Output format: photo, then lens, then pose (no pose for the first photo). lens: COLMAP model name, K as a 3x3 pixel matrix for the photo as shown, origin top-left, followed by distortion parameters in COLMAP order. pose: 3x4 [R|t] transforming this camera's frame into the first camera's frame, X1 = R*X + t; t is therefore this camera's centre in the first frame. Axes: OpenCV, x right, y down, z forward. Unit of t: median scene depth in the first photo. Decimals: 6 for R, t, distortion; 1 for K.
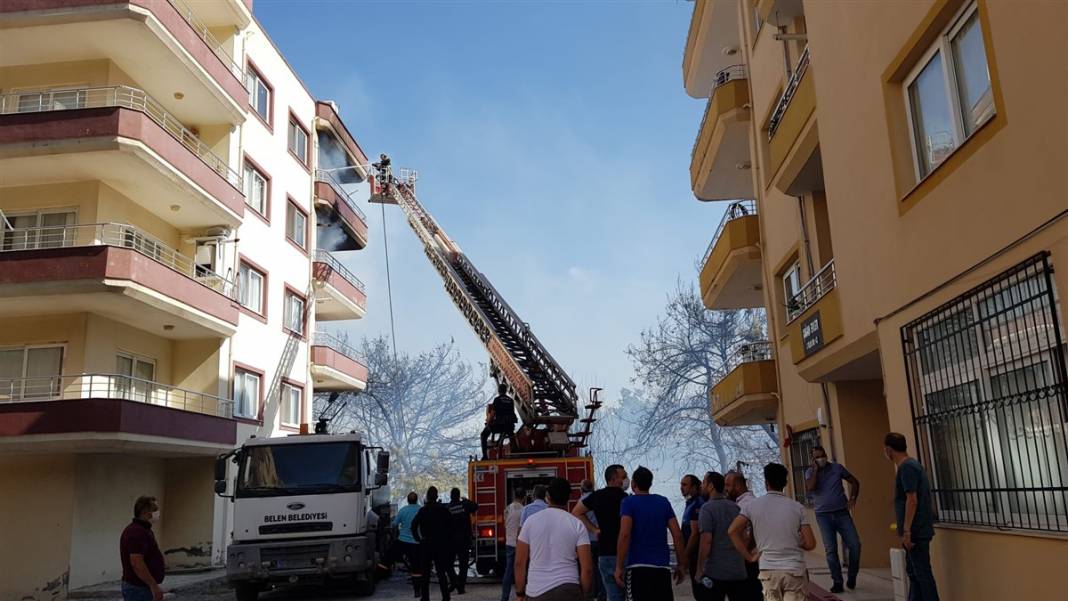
lens RADIAL K [[864.3, 0, 534.0], [0, 864.3, 300.5], [0, 0, 1]] dist [0.044724, -0.005625]
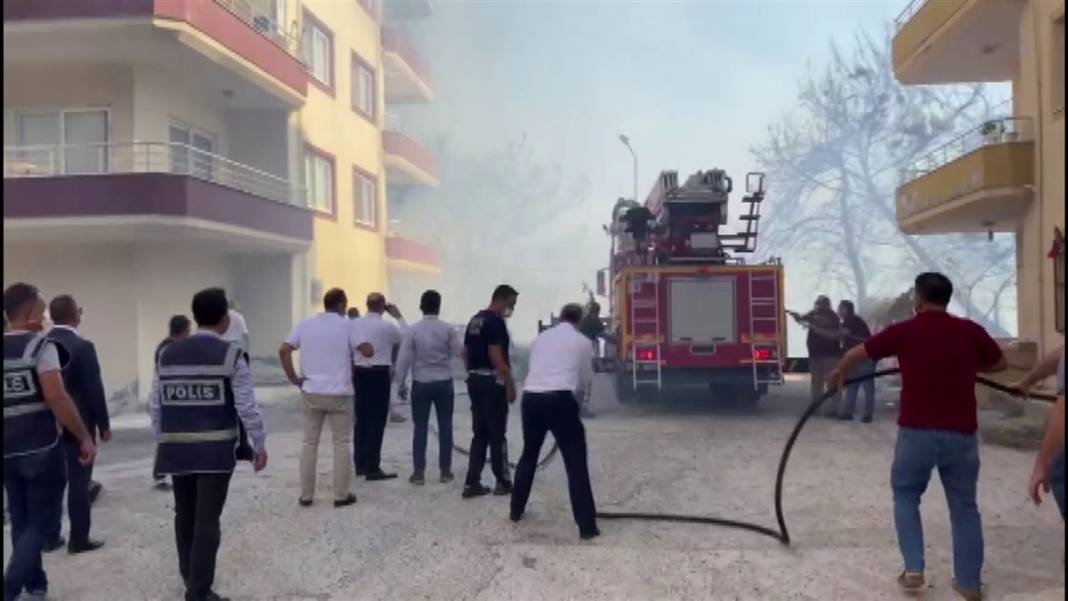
lens RADIAL K [[955.1, 0, 534.0], [0, 955.1, 300.5], [0, 0, 1]] dist [0.011341, 0.003002]
pose [[0.998131, 0.027991, -0.054323, -0.094166], [-0.016259, 0.978530, 0.205463, 0.036054], [0.058907, -0.204196, 0.977156, 0.129972]]
